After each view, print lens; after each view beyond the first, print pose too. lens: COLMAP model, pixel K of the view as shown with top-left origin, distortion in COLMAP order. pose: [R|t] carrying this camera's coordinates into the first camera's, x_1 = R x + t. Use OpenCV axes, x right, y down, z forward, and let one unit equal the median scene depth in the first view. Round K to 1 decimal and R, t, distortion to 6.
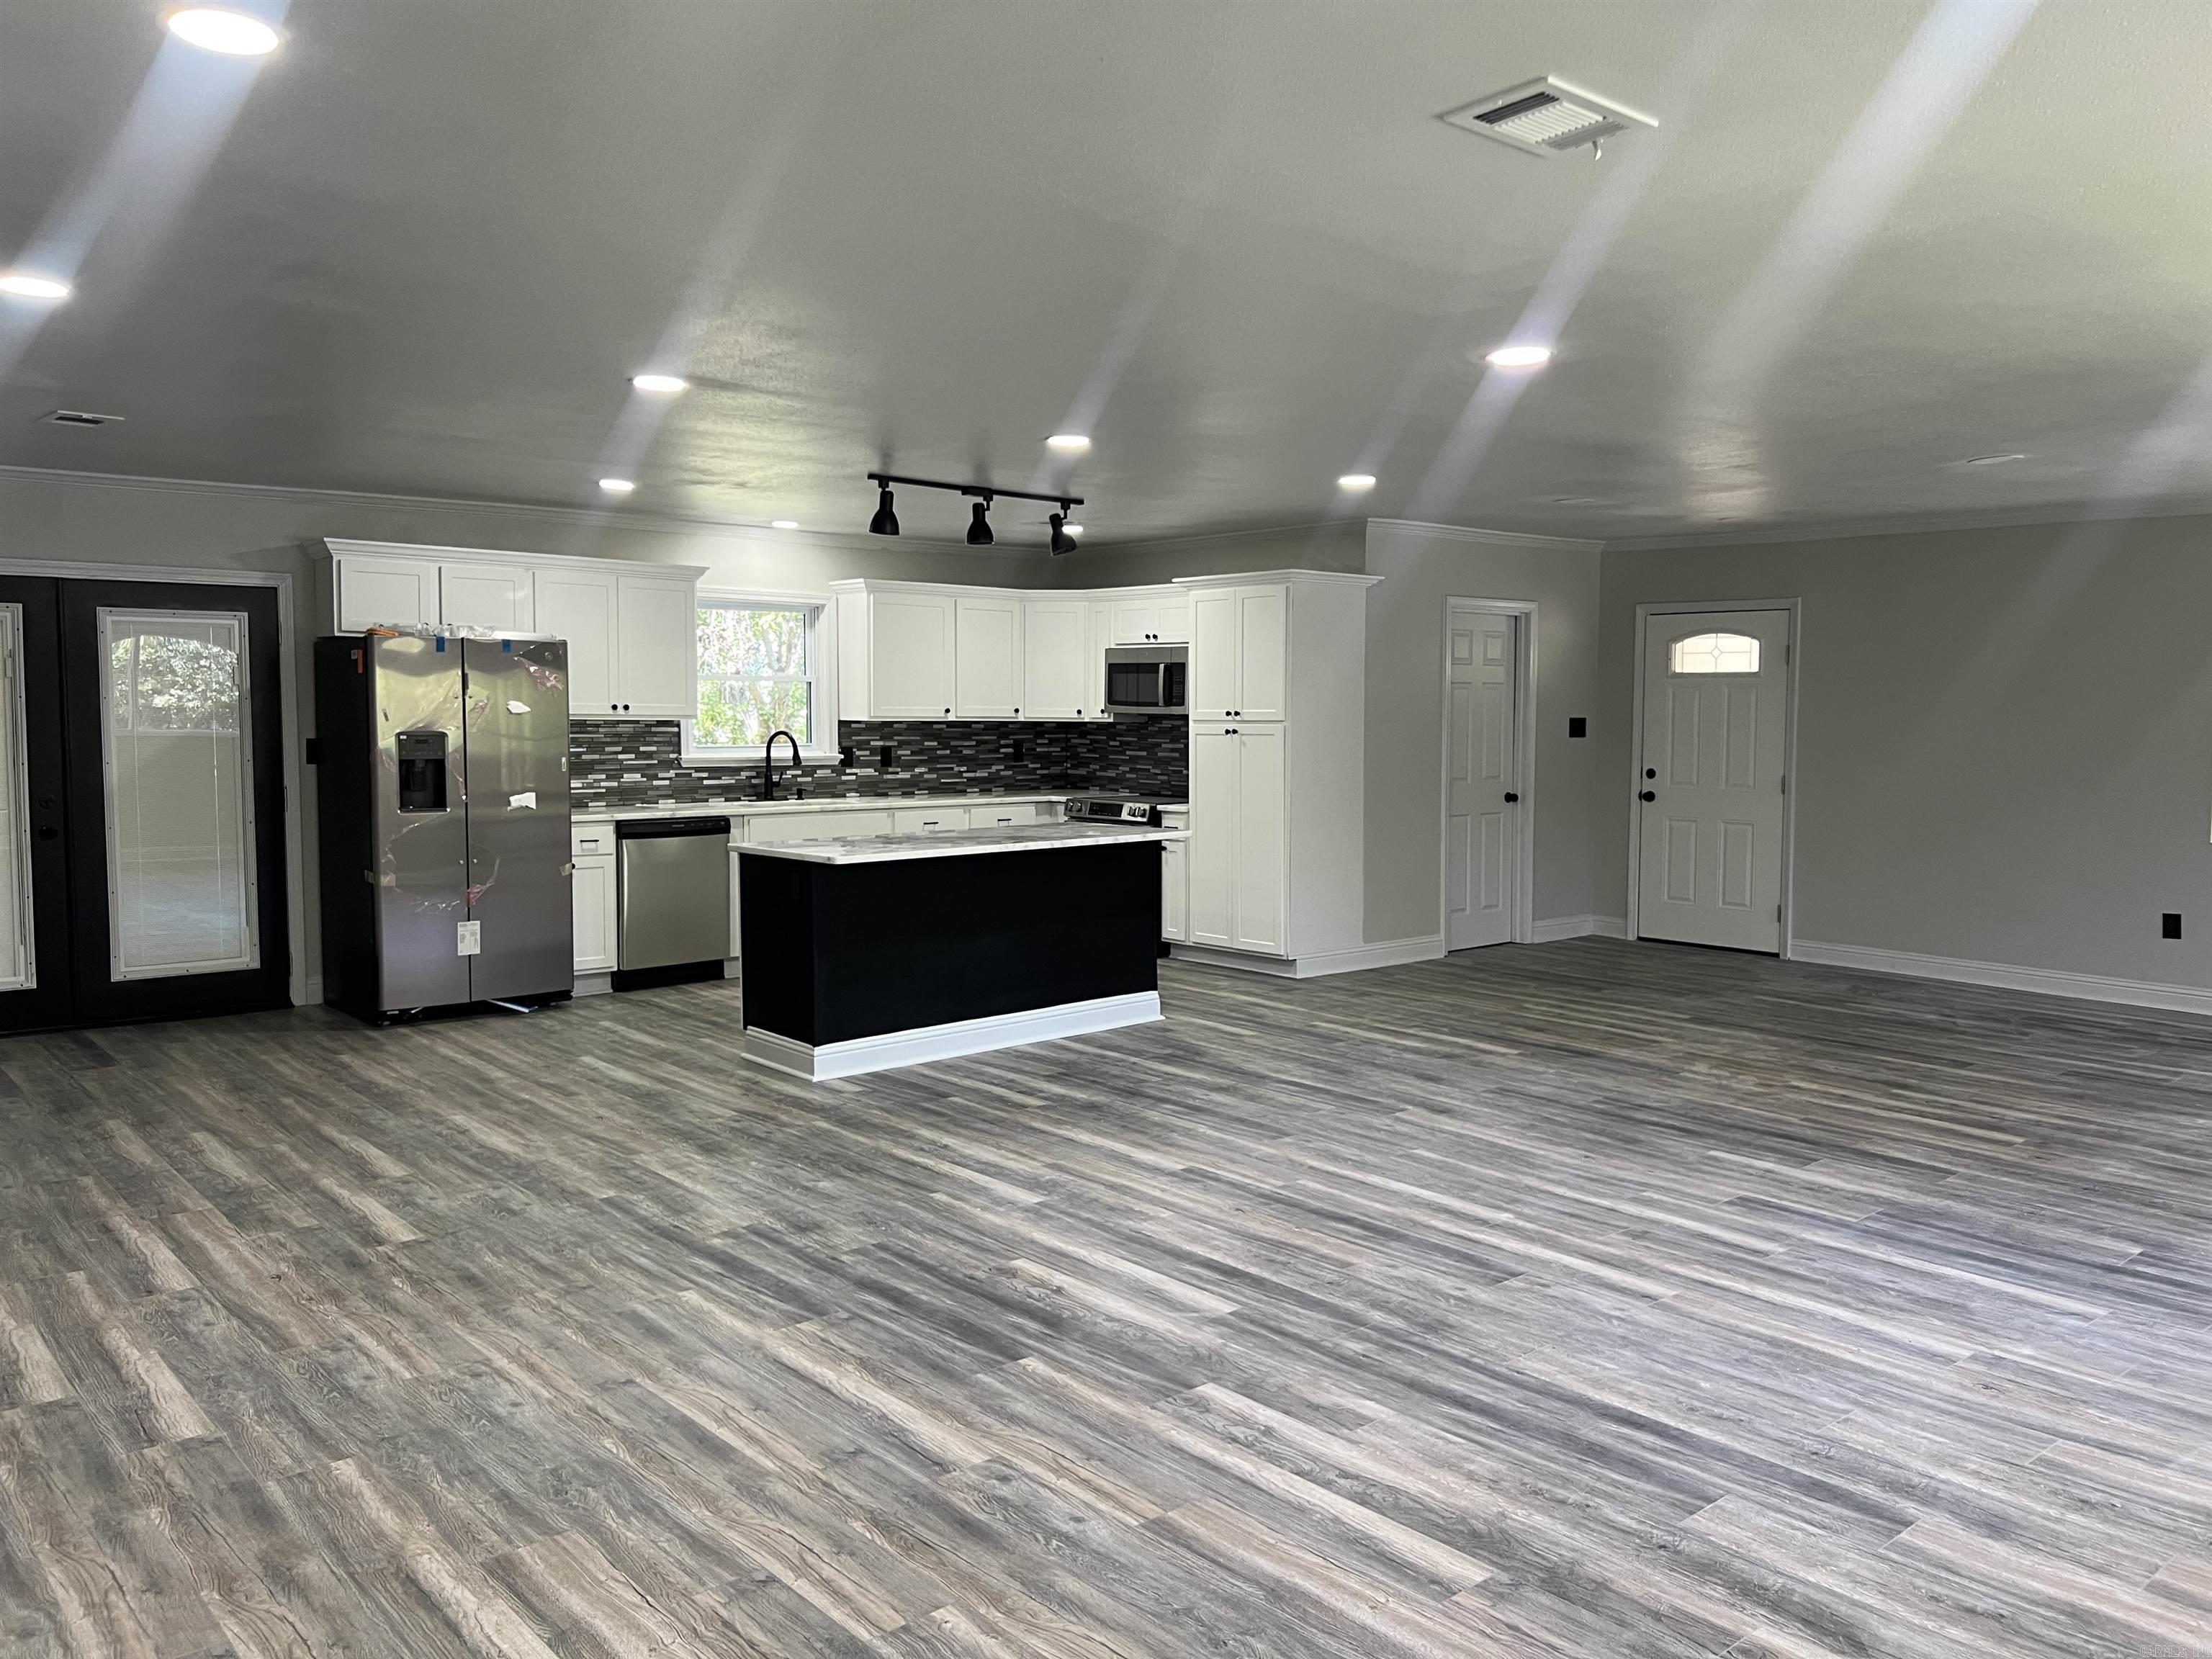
lens RADIAL K [[1665.8, 0, 1127.0], [0, 1665.8, 834.7], [0, 0, 1]] dist [0.070021, -0.060670]
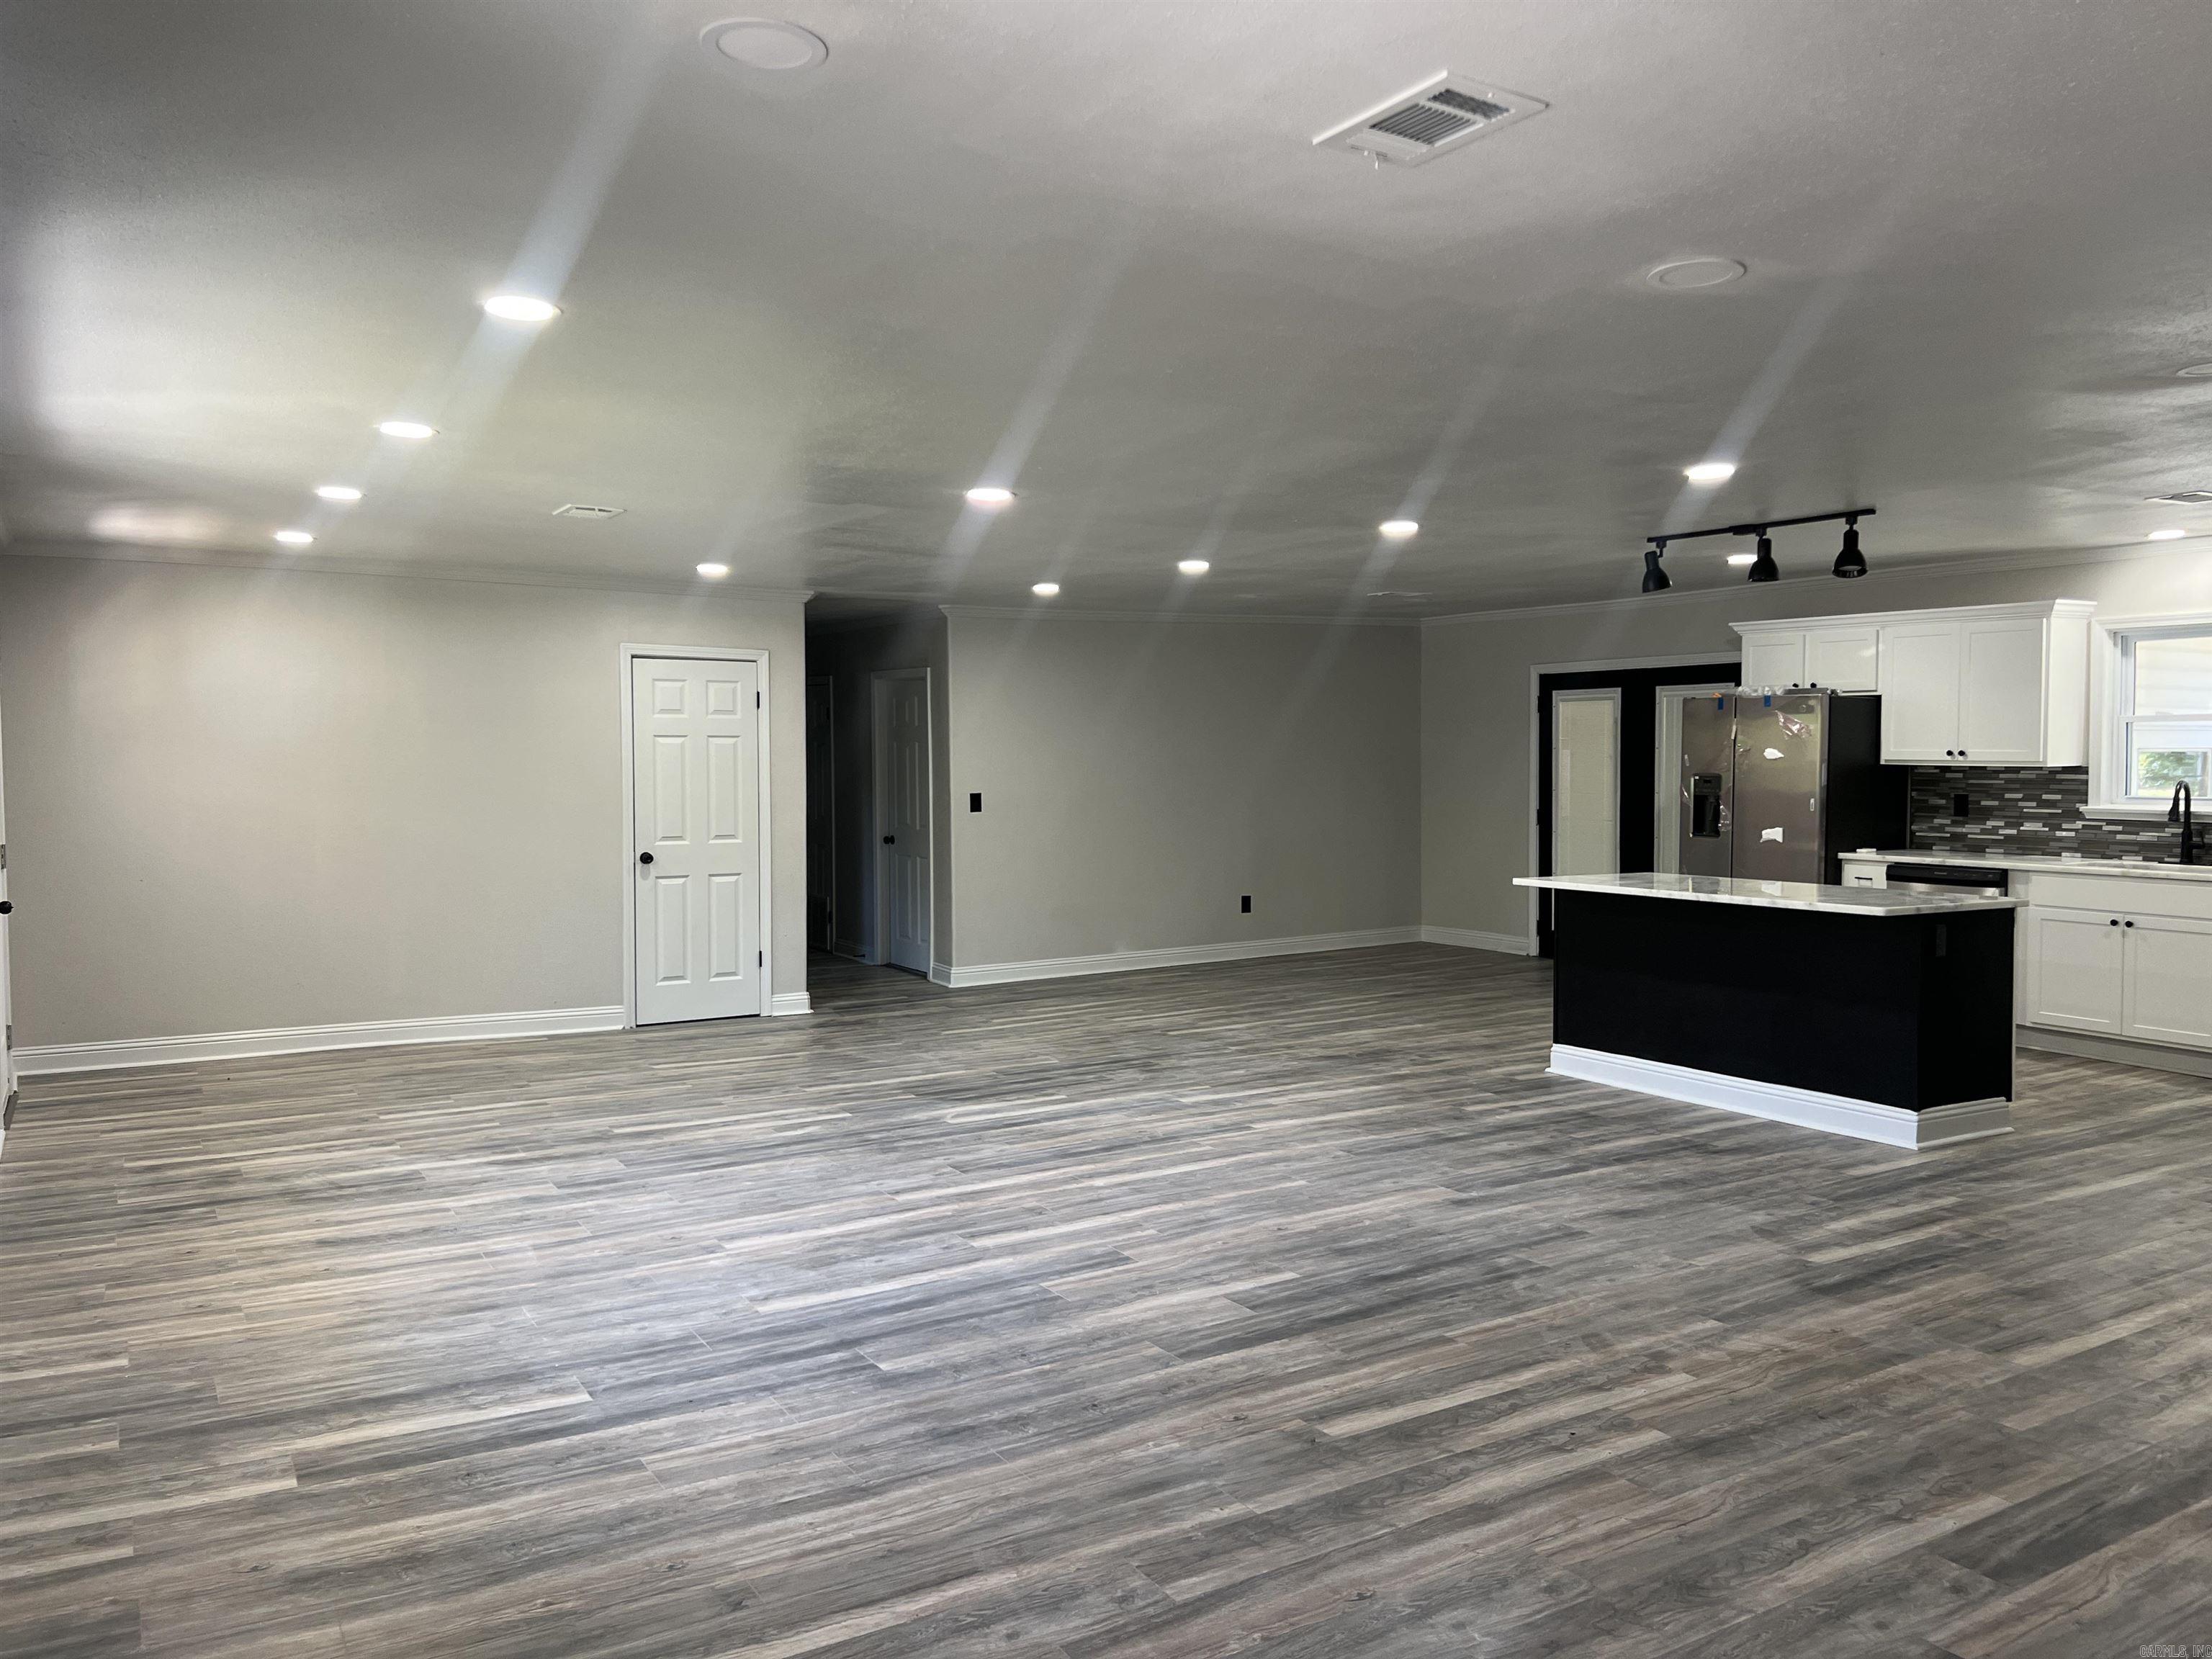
lens RADIAL K [[1665.8, 0, 1127.0], [0, 1665.8, 834.7], [0, 0, 1]] dist [0.070021, -0.060670]
pose [[-0.179815, 0.044795, -0.982680, 0.752584], [-0.075113, 0.995421, 0.059121, -0.047915], [0.980828, 0.084443, -0.175627, 0.666677]]
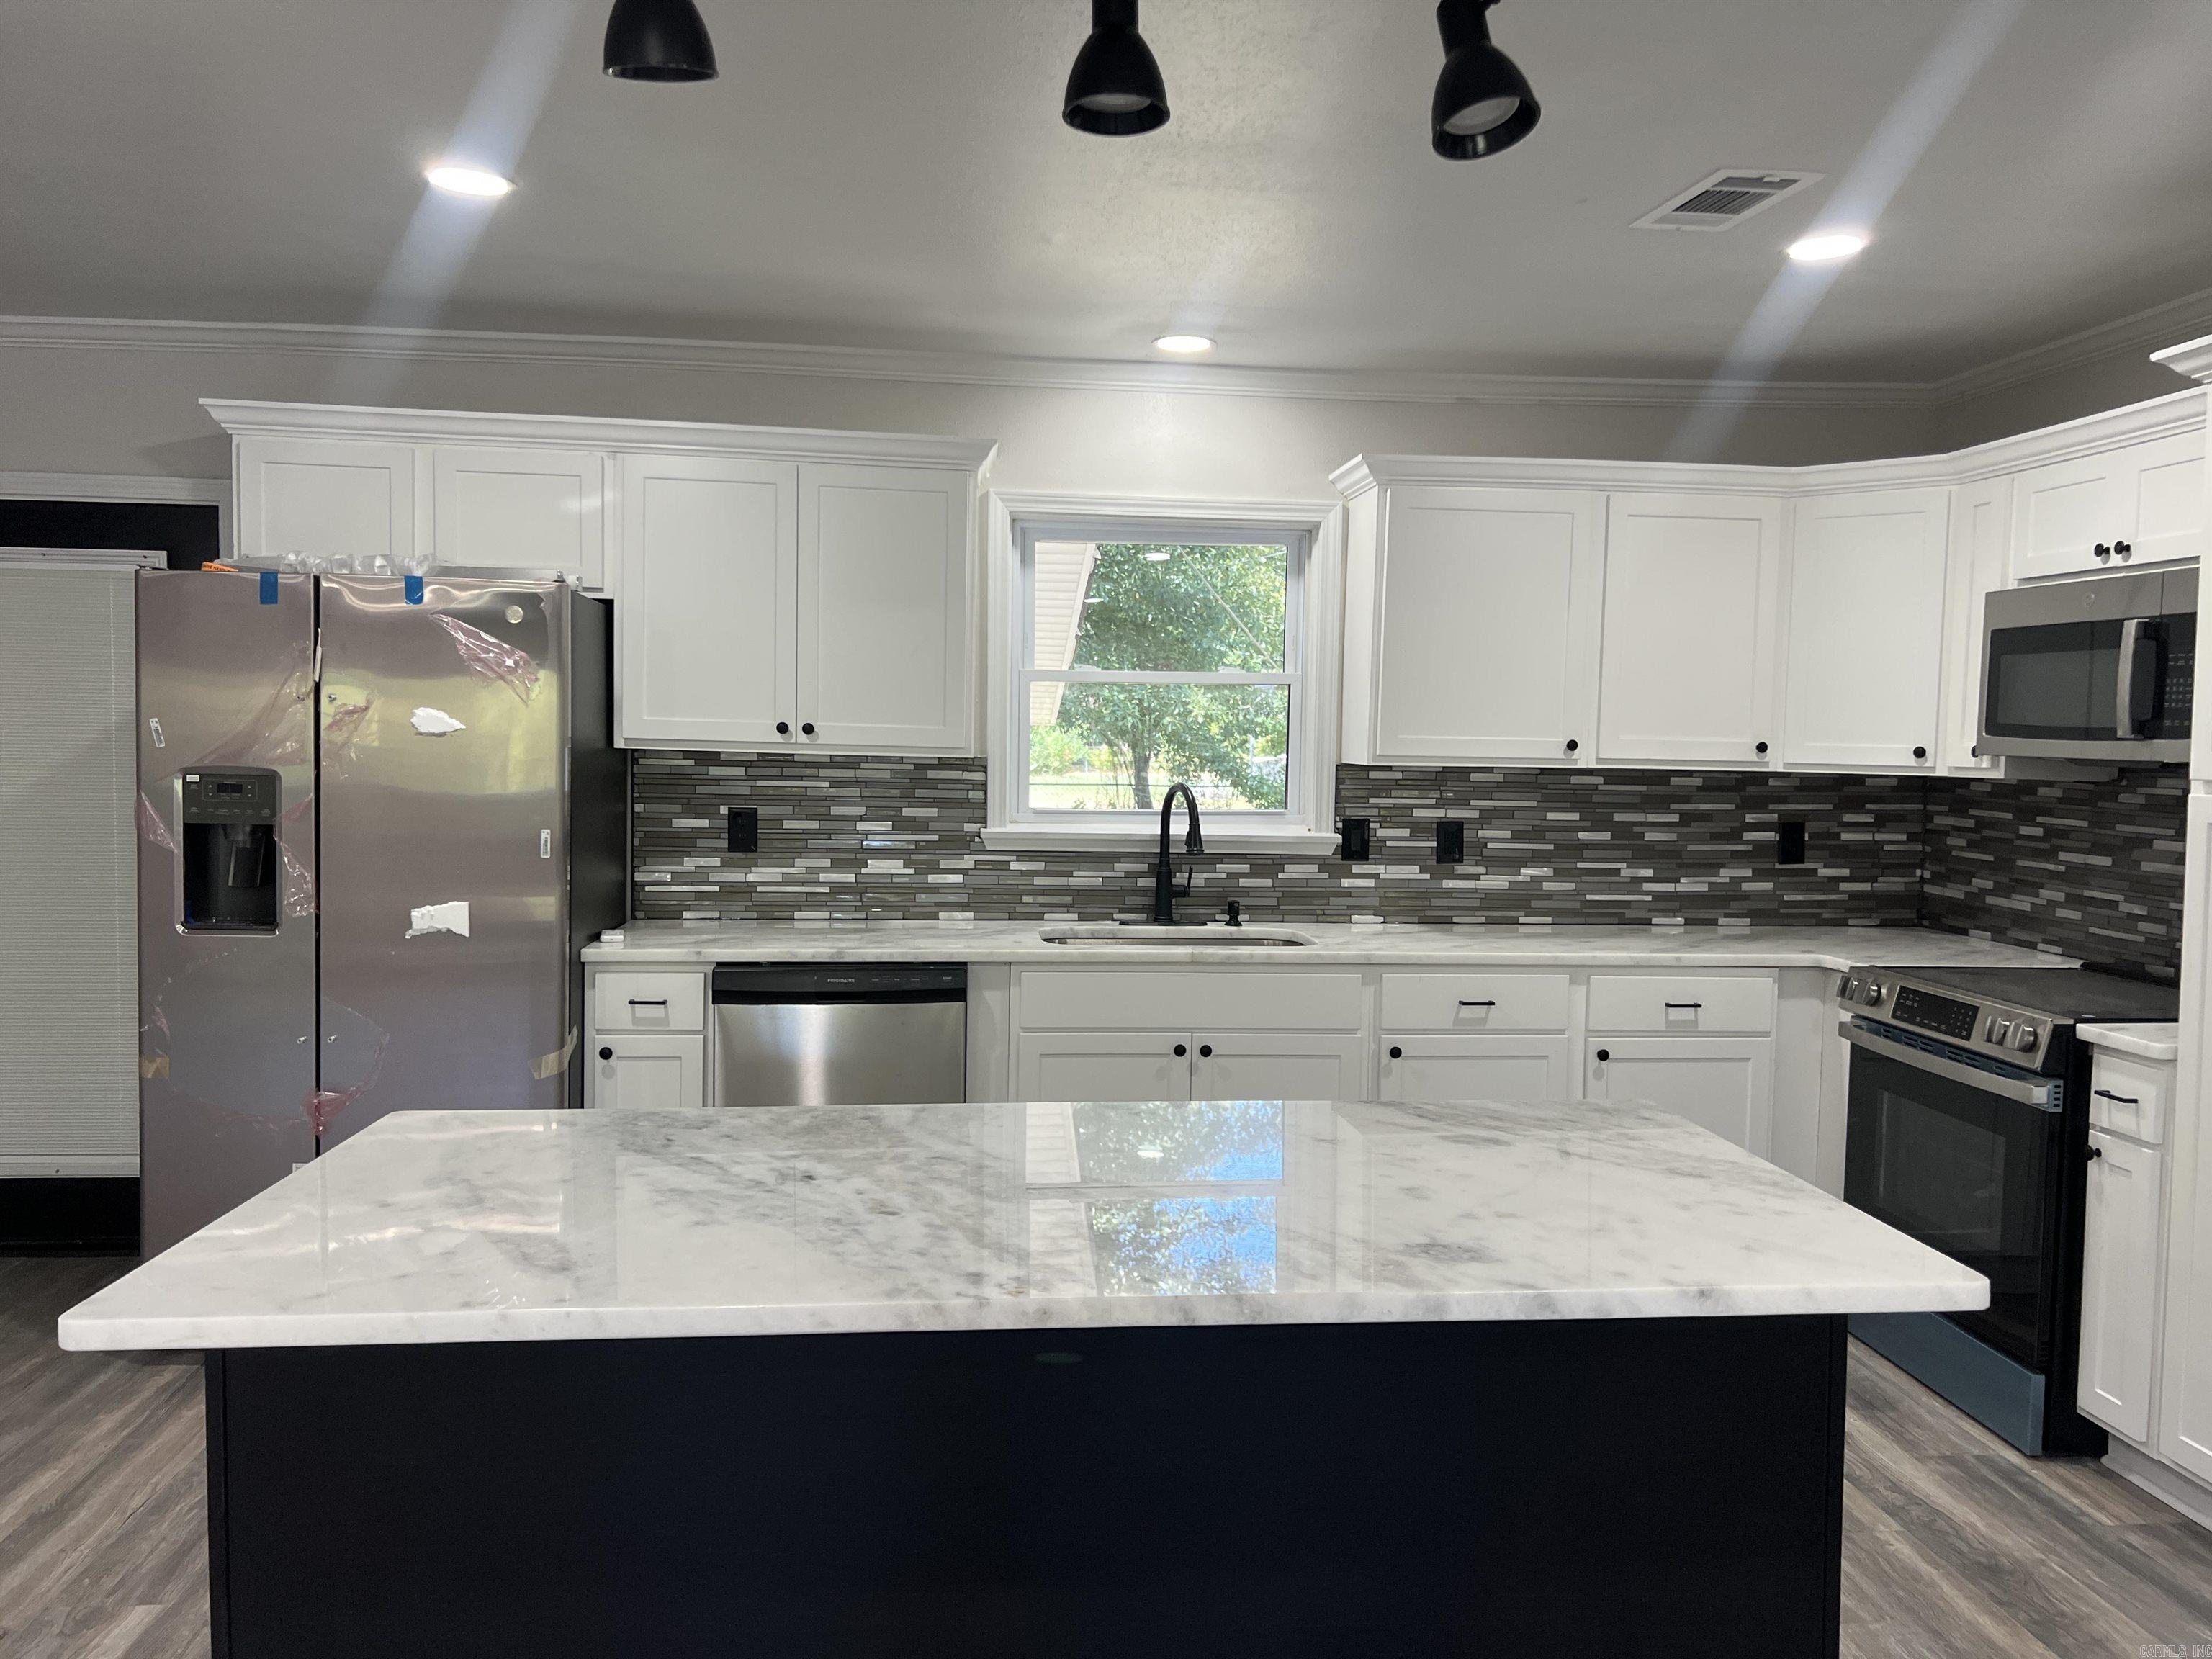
lens RADIAL K [[1665.8, 0, 1127.0], [0, 1665.8, 834.7], [0, 0, 1]] dist [0.070021, -0.060670]
pose [[0.810083, 0.043134, -0.584727, 0.065554], [-0.058238, 0.998278, -0.007042, -0.044981], [0.583416, 0.039757, 0.811200, 0.630428]]
